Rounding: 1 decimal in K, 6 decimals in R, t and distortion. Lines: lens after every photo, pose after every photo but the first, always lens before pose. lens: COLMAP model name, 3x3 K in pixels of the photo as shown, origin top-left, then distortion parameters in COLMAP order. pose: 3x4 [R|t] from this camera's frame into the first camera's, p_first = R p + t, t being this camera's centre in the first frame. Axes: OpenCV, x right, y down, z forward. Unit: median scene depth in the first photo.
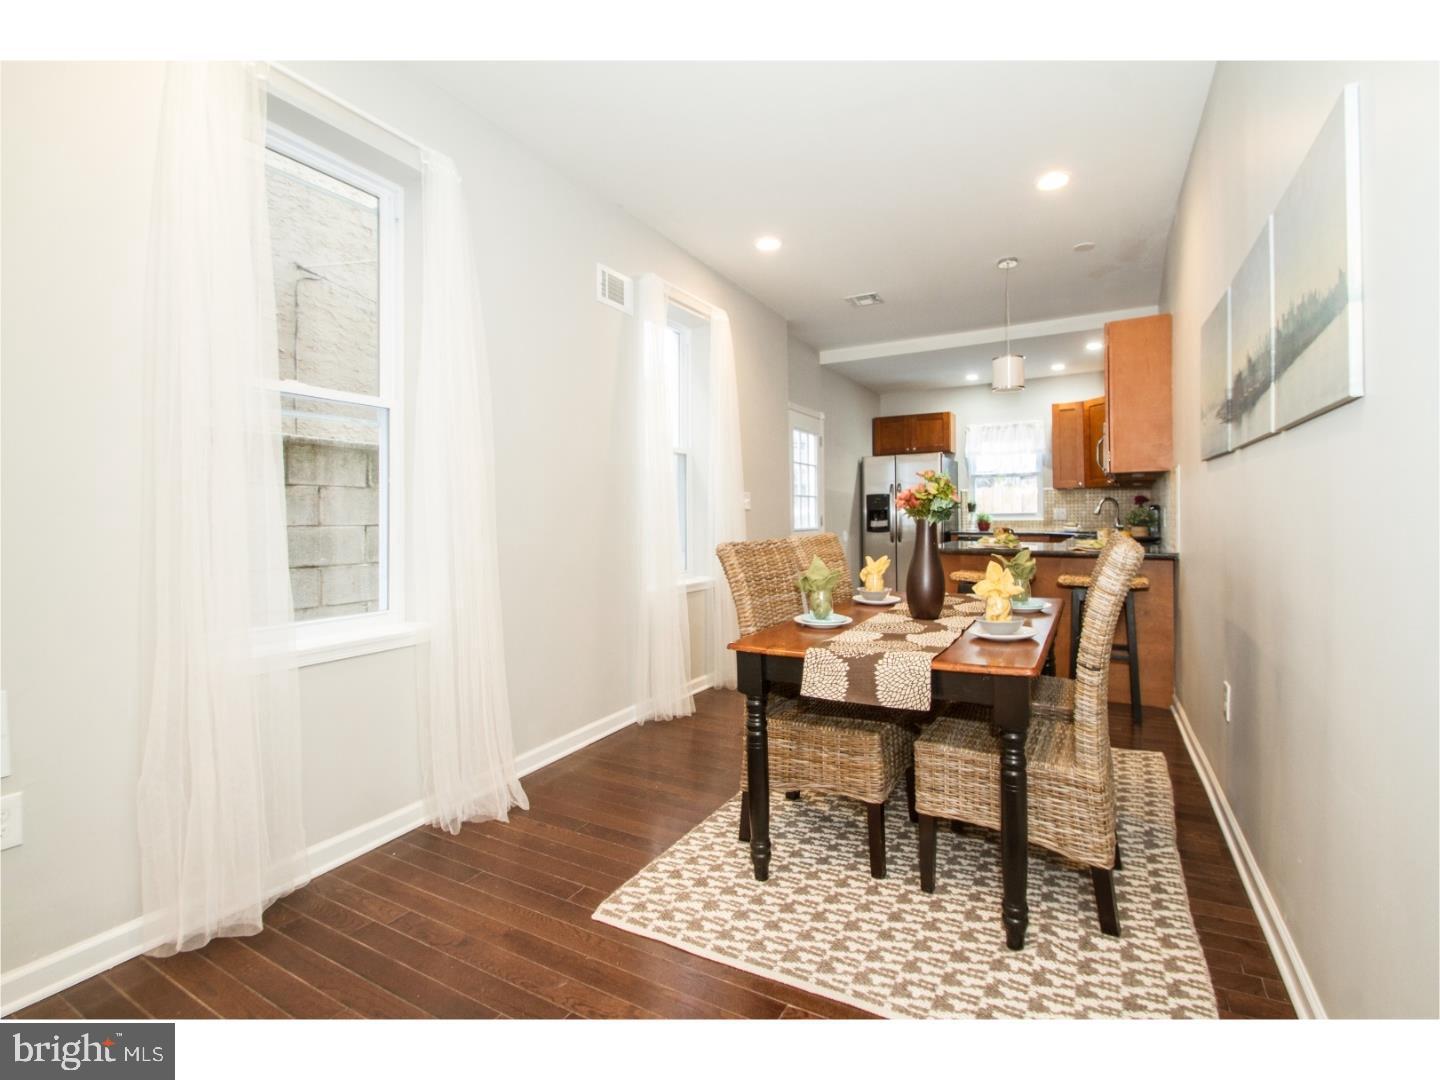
lens RADIAL K [[668.4, 0, 728.1], [0, 668.4, 528.0], [0, 0, 1]] dist [-0.009055, -0.001923]
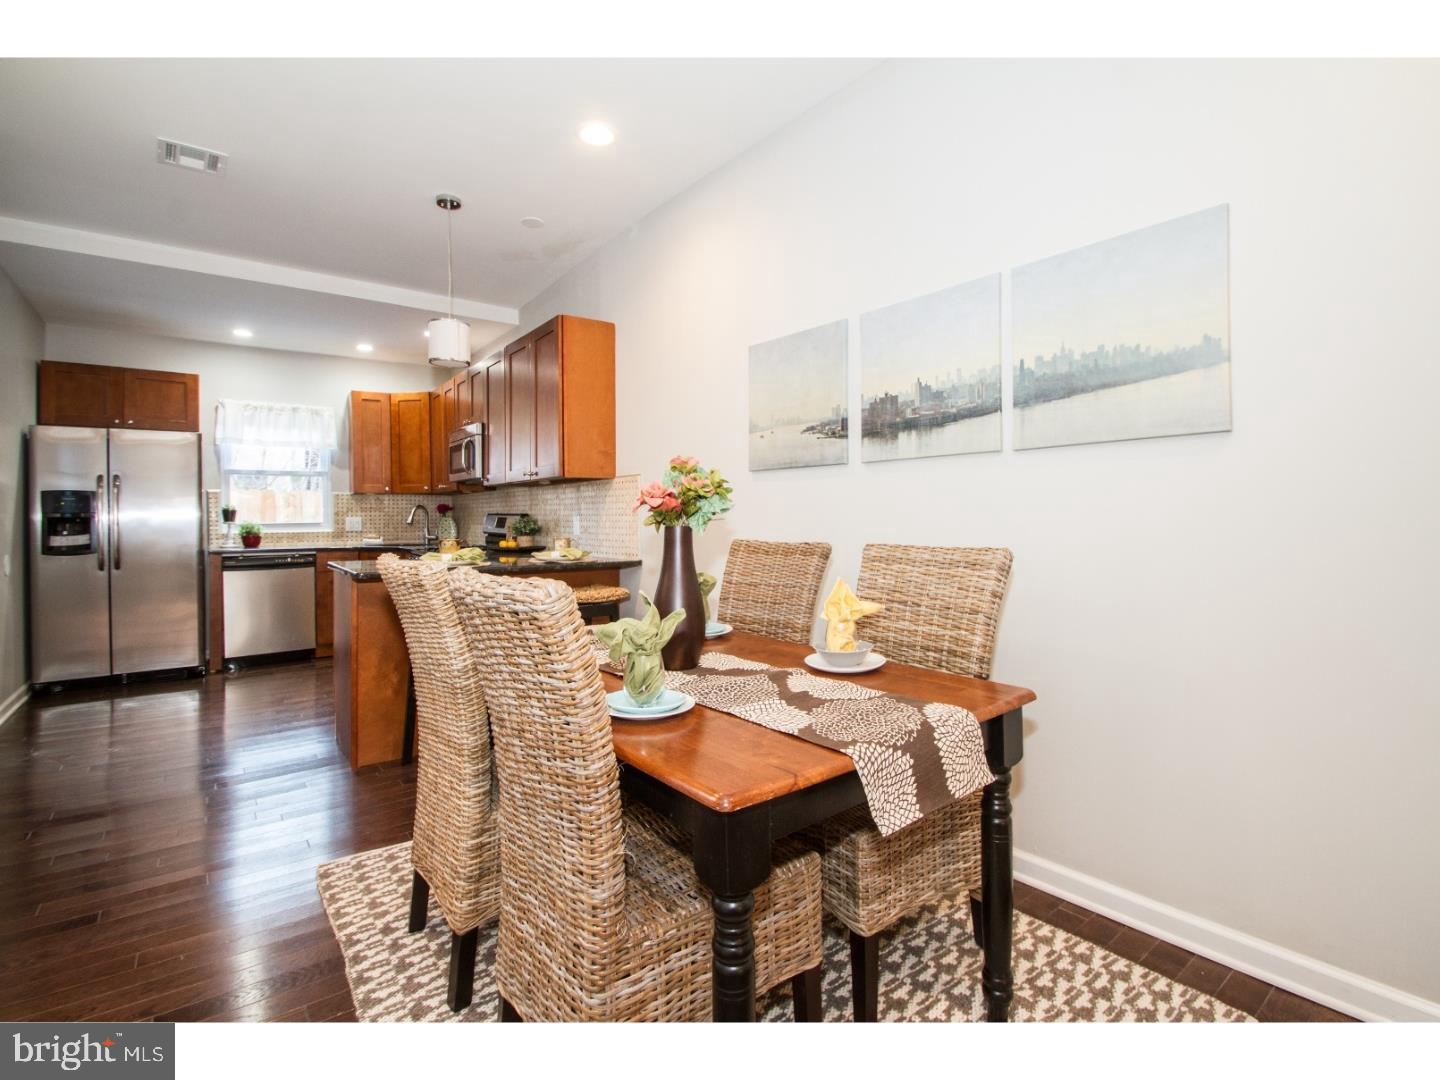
lens RADIAL K [[691.1, 0, 760.6], [0, 691.1, 517.9], [0, 0, 1]] dist [-0.011974, -0.005609]
pose [[0.360193, 0.009921, 0.932825, -0.114566], [0.021704, 0.999584, -0.019012, -0.001572], [-0.932625, 0.027094, 0.359828, 0.217957]]
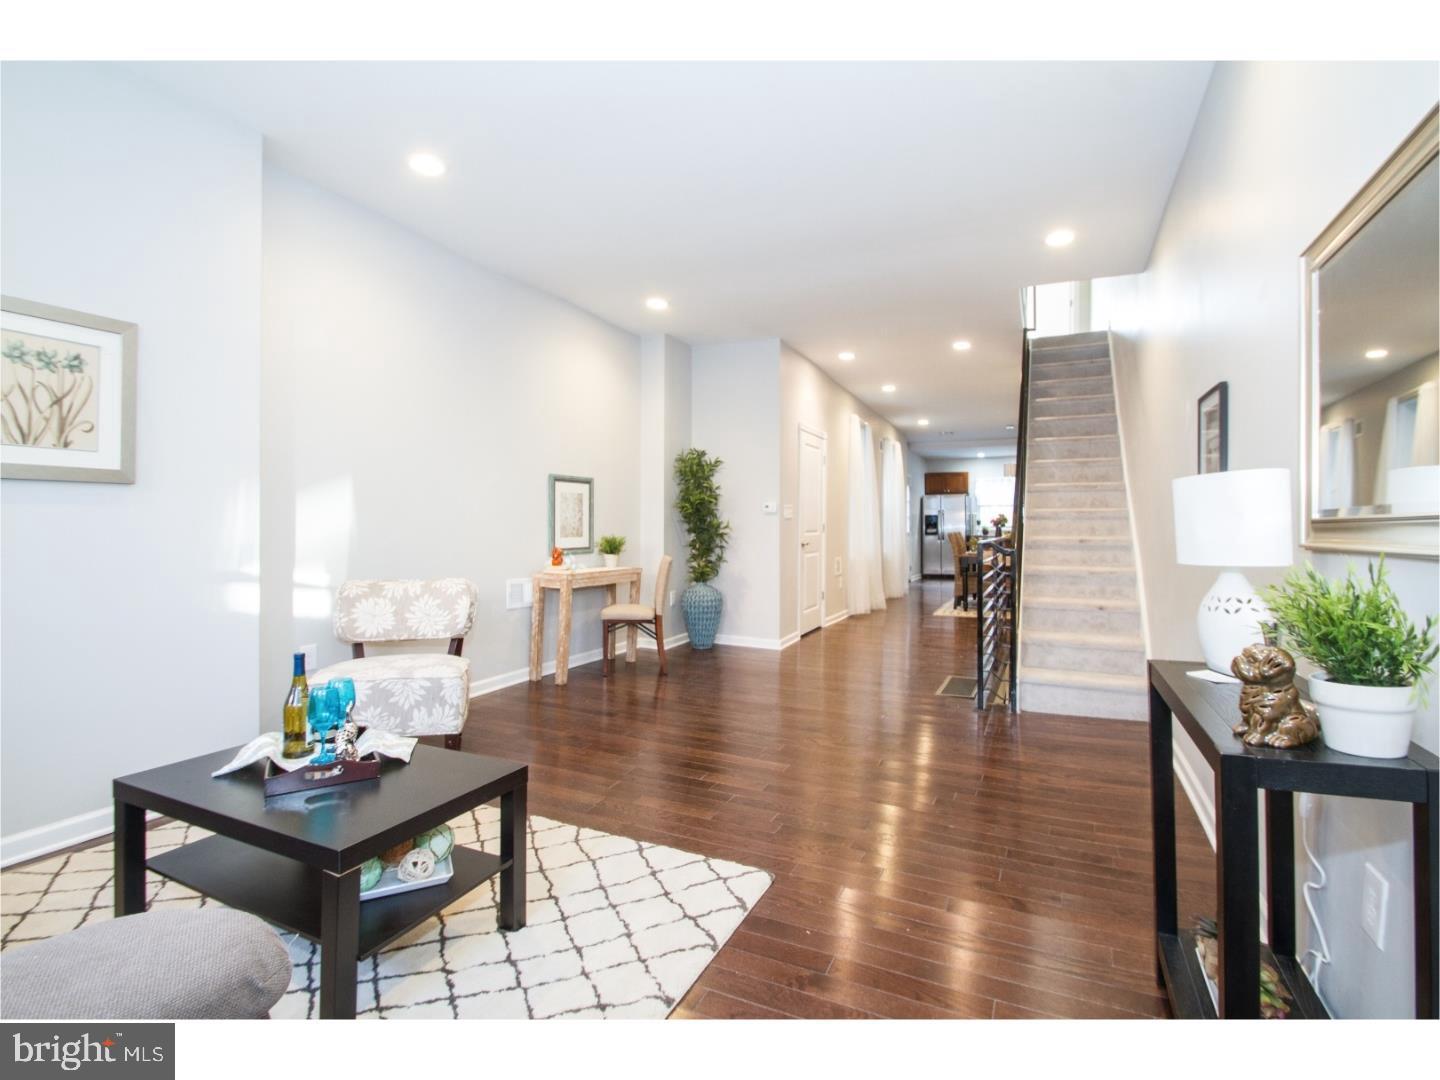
lens RADIAL K [[668.4, 0, 724.0], [0, 668.4, 529.6], [0, 0, 1]] dist [-0.009055, -0.001923]
pose [[0.998003, 0.011498, 0.062107, -0.486854], [-0.010358, 0.999772, -0.018651, 0.032350], [-0.062308, 0.017971, 0.997895, -0.866353]]
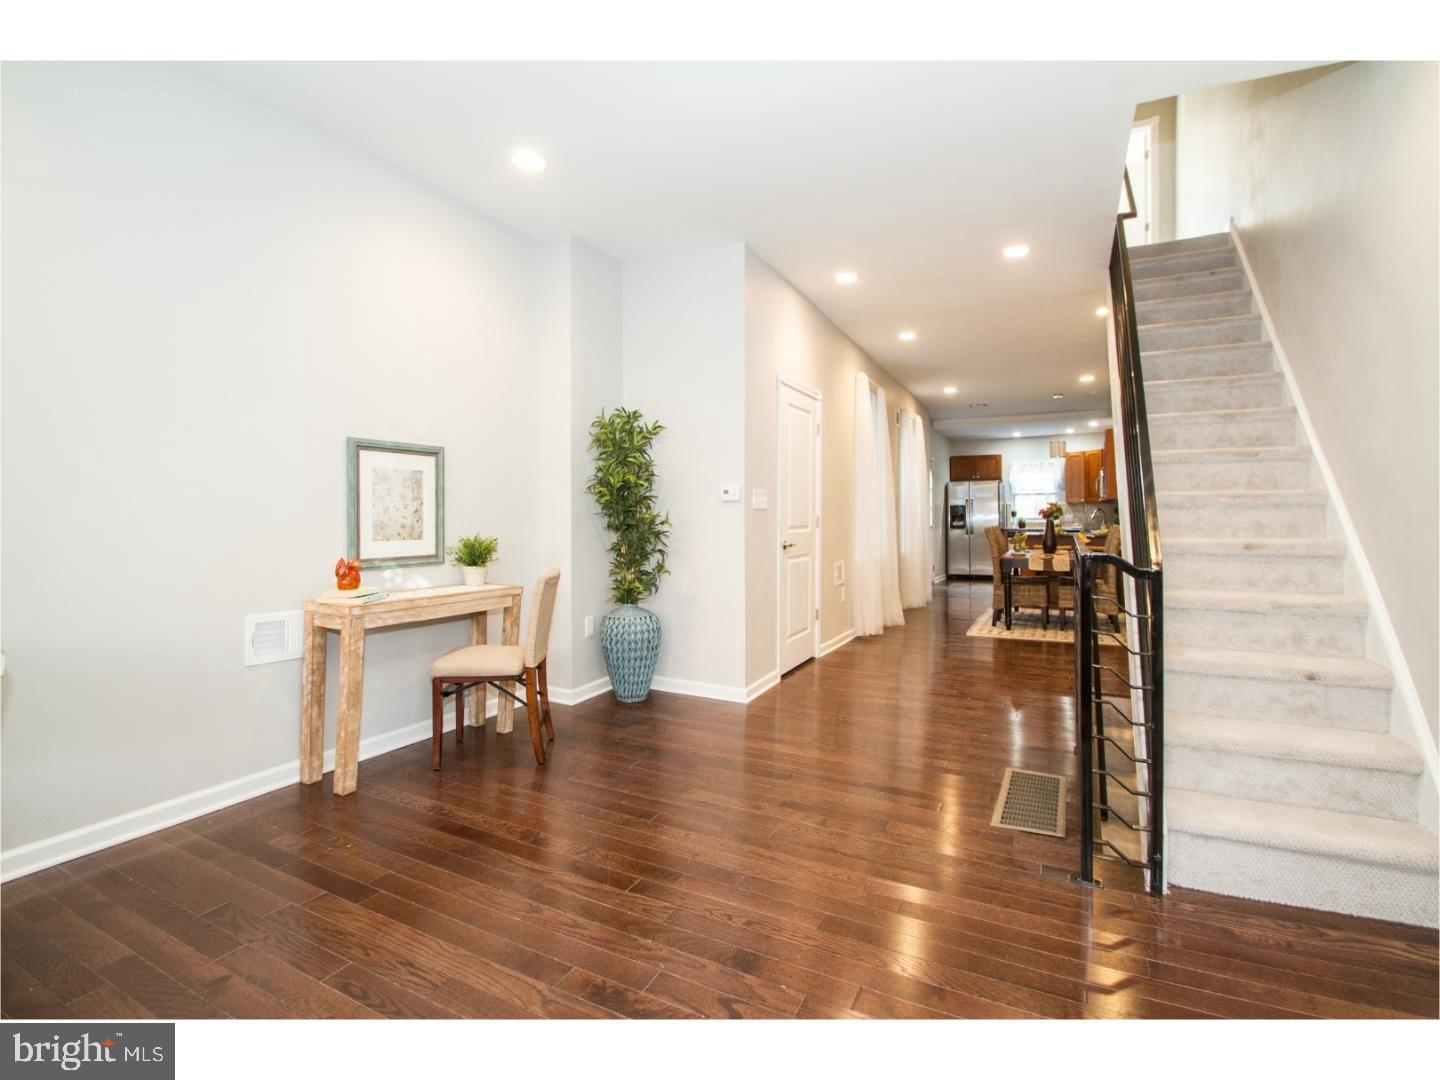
lens RADIAL K [[668.4, 0, 723.8], [0, 668.4, 528.9], [0, 0, 1]] dist [-0.009055, -0.001923]
pose [[0.999335, 0.008000, 0.035580, -0.402242], [-0.007749, 0.999944, -0.007206, 0.022882], [-0.035636, 0.006925, 0.999341, -0.598515]]
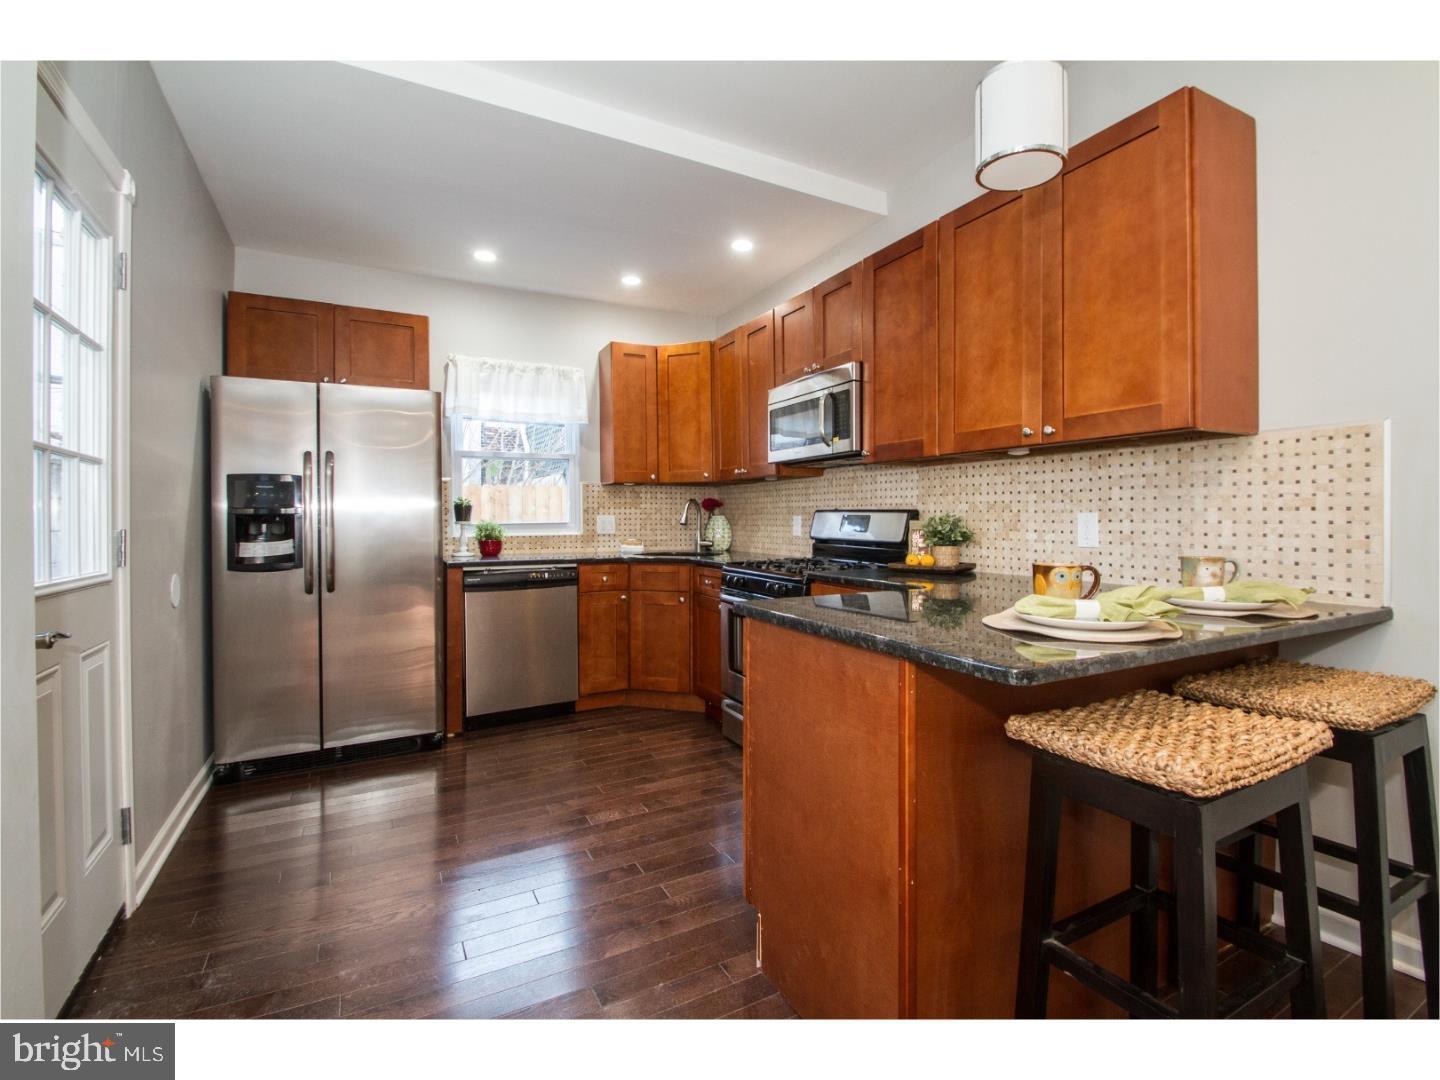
lens RADIAL K [[668.4, 0, 758.3], [0, 668.4, 518.5], [0, 0, 1]] dist [-0.009055, -0.001923]
pose [[0.501897, 0.010157, 0.864868, 0.032084], [0.017663, 0.999602, -0.021990, -0.010669], [-0.864747, 0.026313, 0.501517, 0.557811]]
